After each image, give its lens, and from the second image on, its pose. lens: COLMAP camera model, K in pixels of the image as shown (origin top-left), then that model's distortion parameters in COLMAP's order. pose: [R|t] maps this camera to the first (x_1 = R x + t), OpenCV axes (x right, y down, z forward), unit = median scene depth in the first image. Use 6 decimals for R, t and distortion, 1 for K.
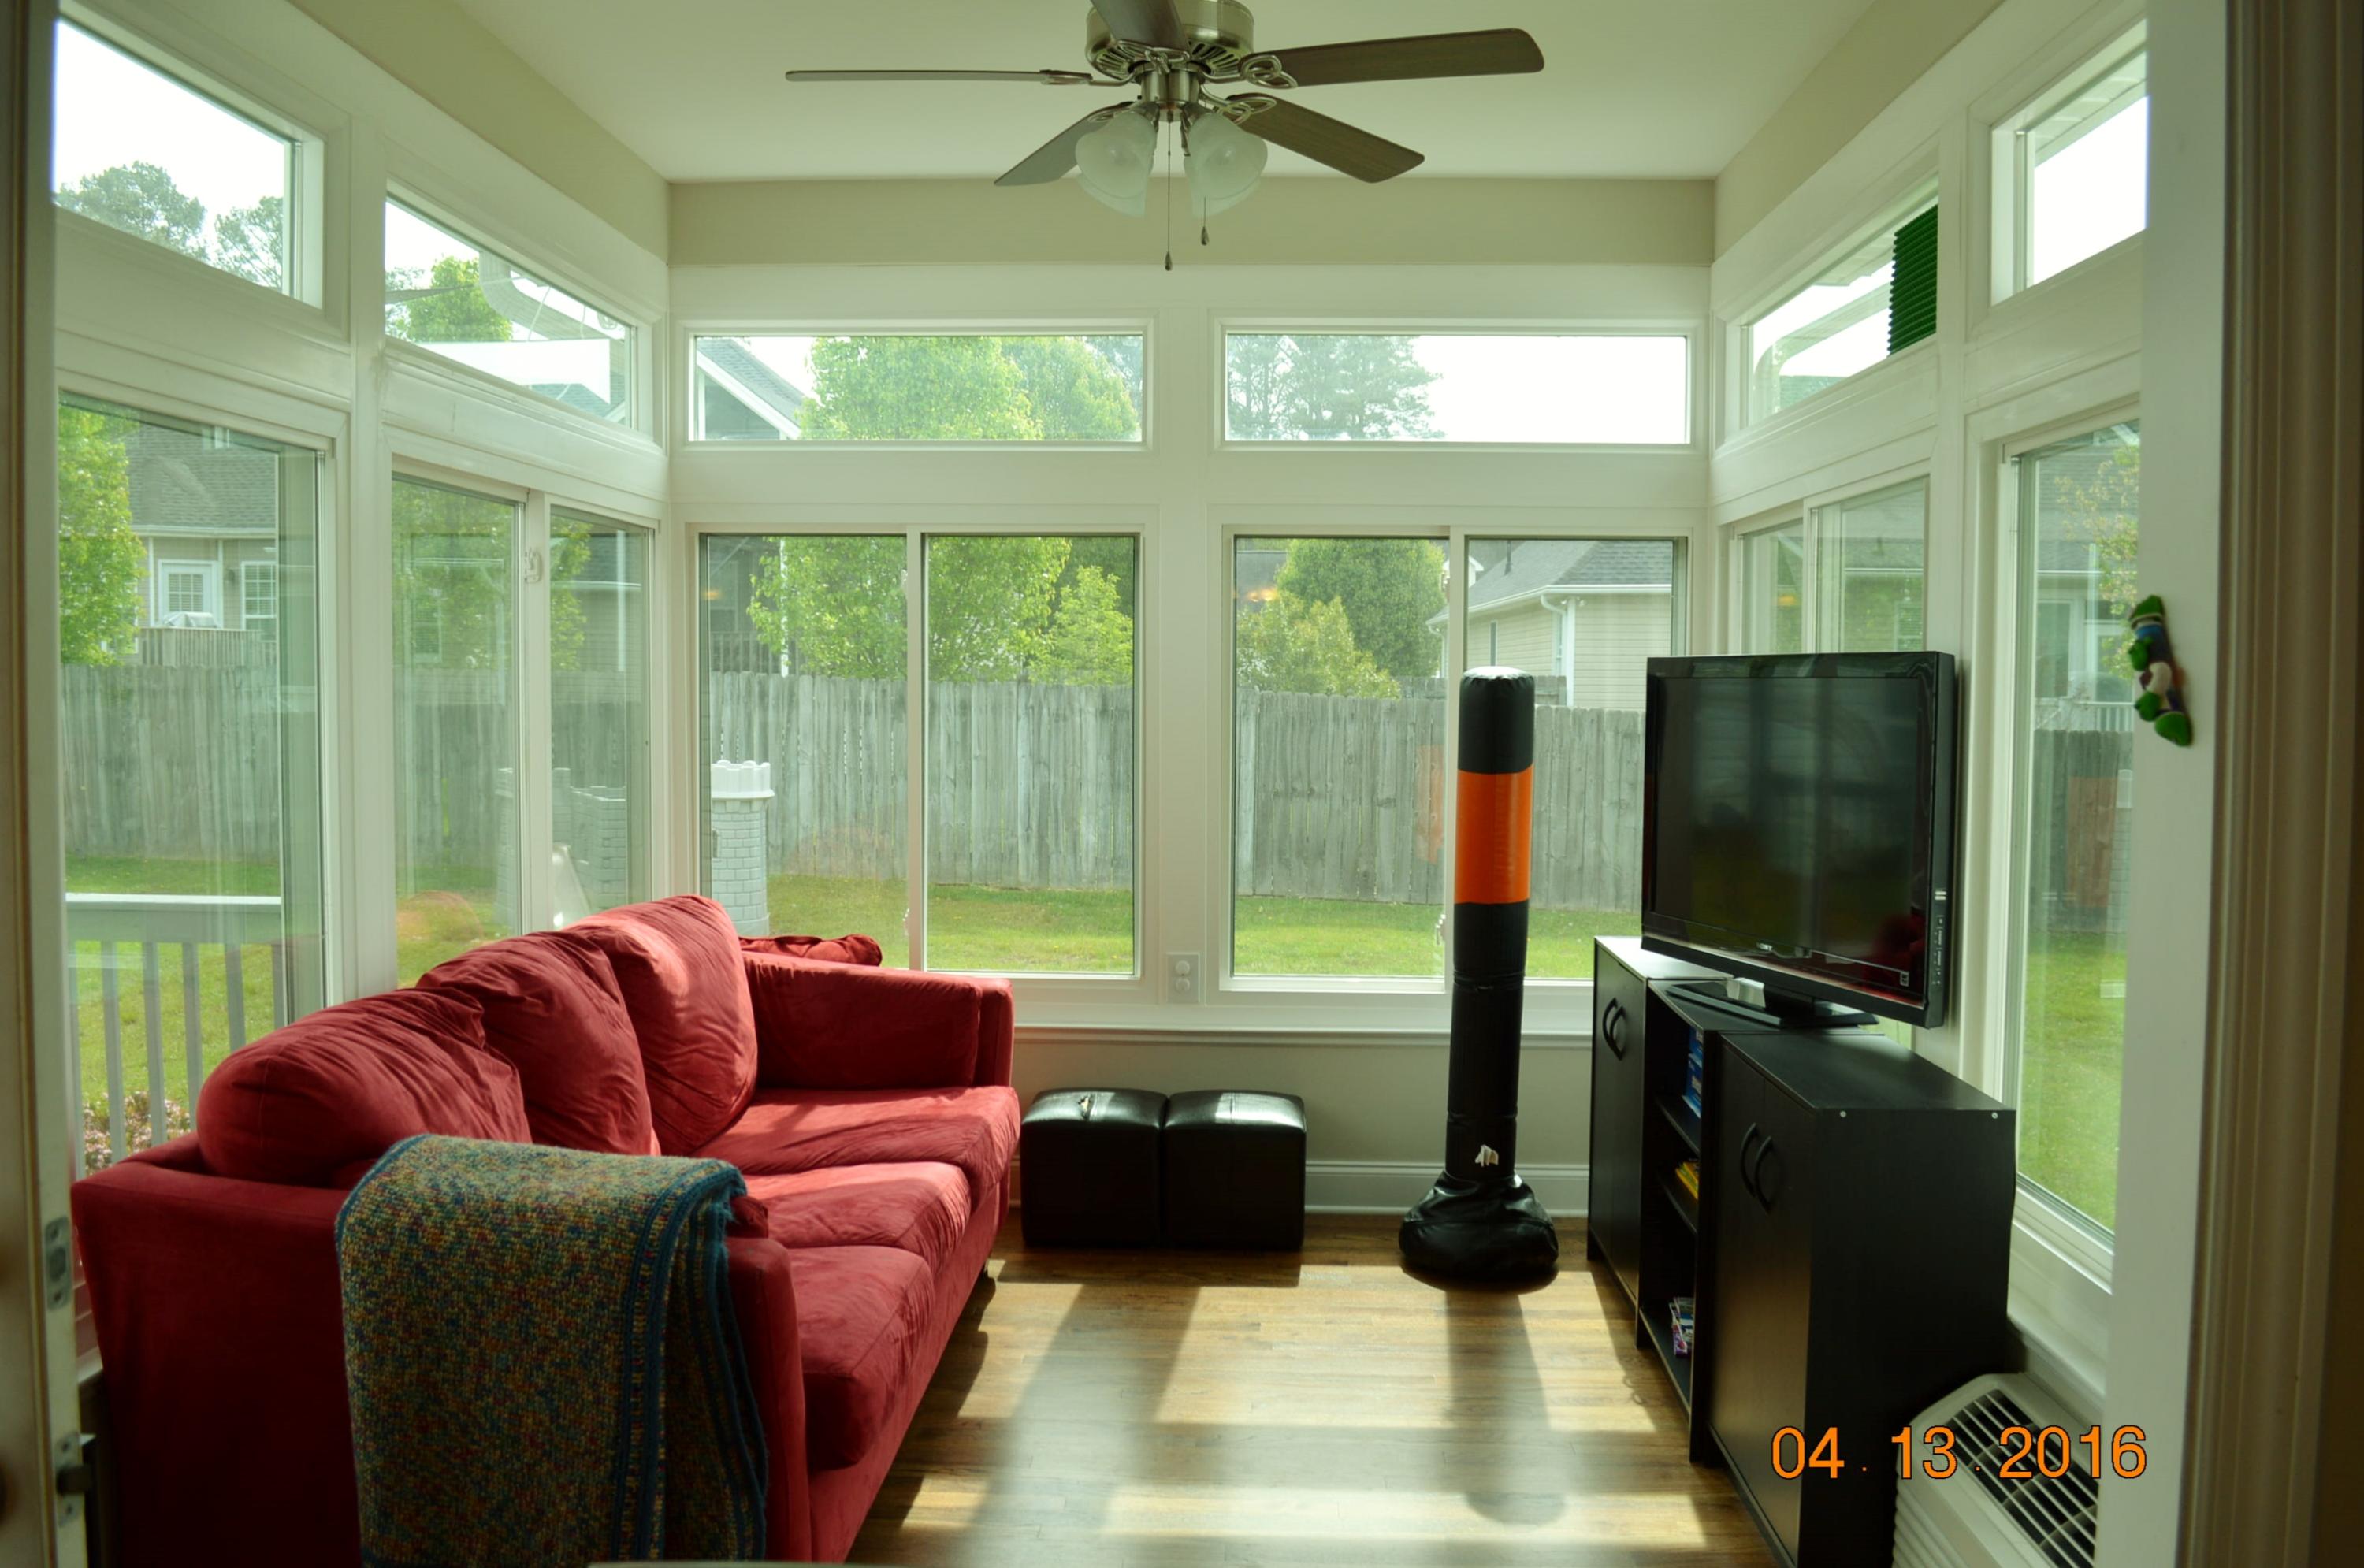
lens RADIAL K [[1875.7, 0, 1176.6], [0, 1875.7, 776.2], [0, 0, 1]] dist [-0.082872, 0.010634]
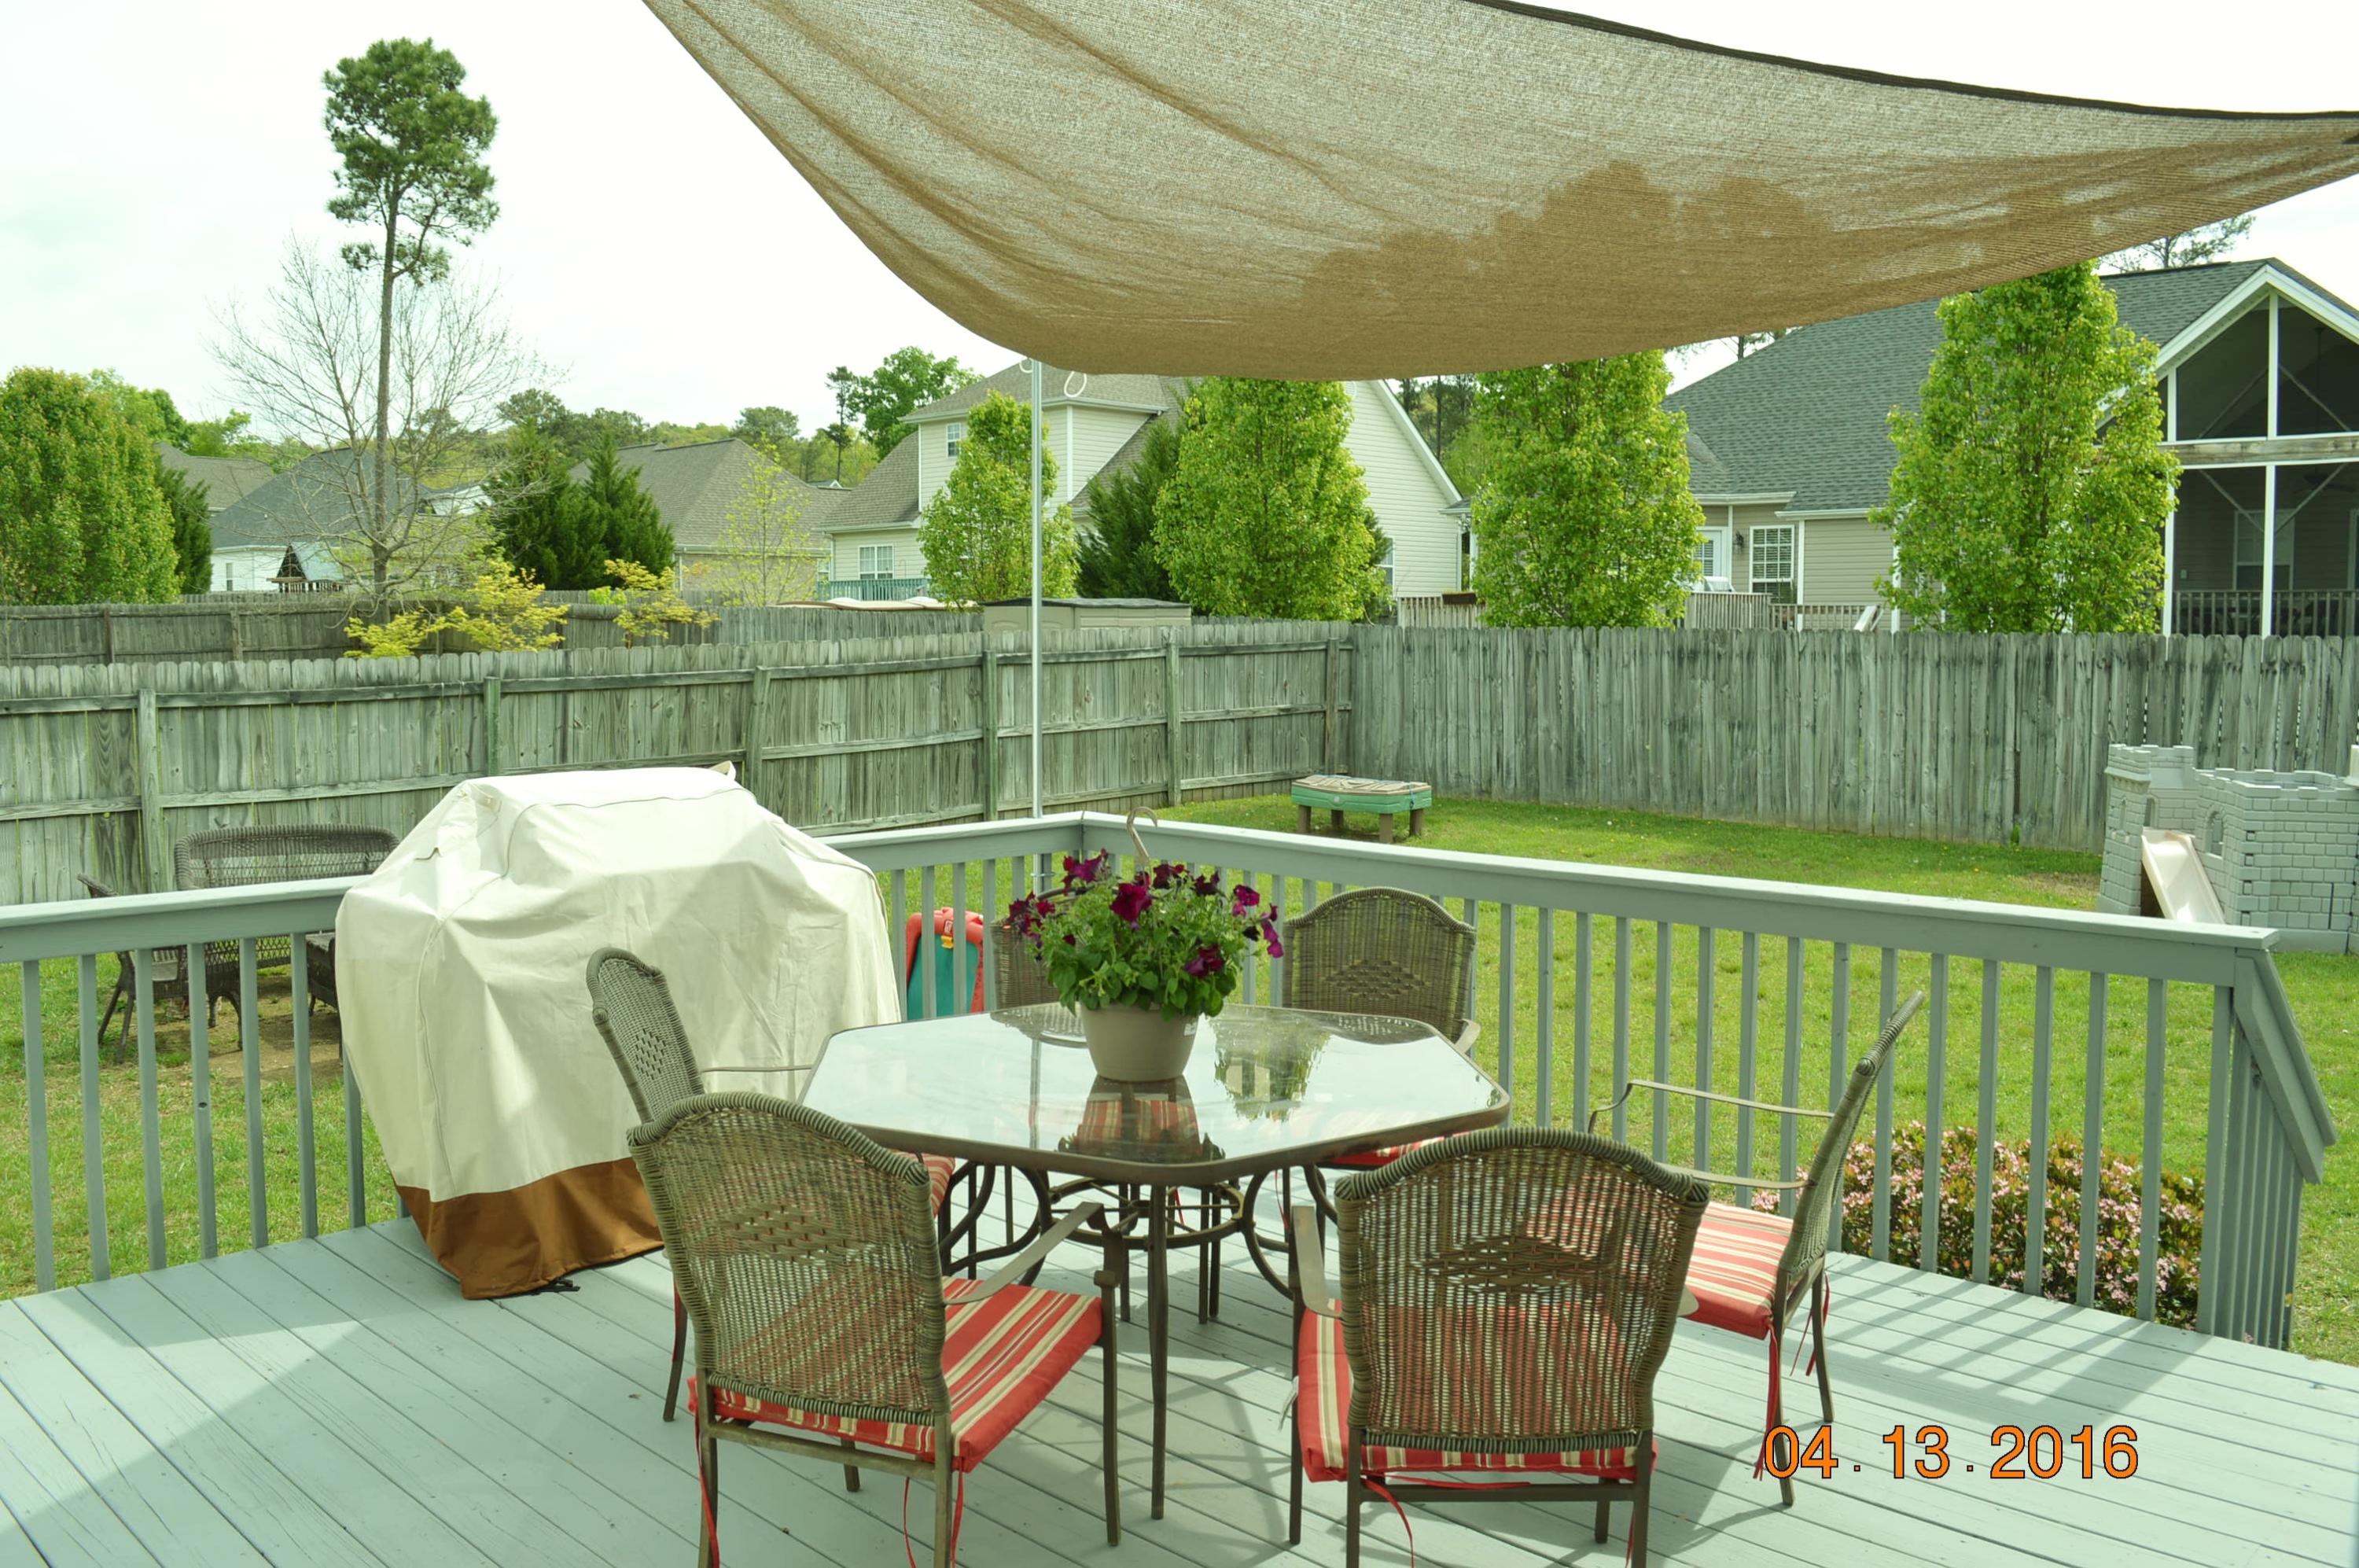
lens RADIAL K [[1871.8, 0, 1181.6], [0, 1871.8, 765.3], [0, 0, 1]] dist [-0.082872, 0.010634]
pose [[0.744758, 0.041119, -0.666067, -0.095241], [-0.031704, 0.999153, 0.026233, -0.002612], [0.666581, 0.001579, 0.745431, 0.039429]]
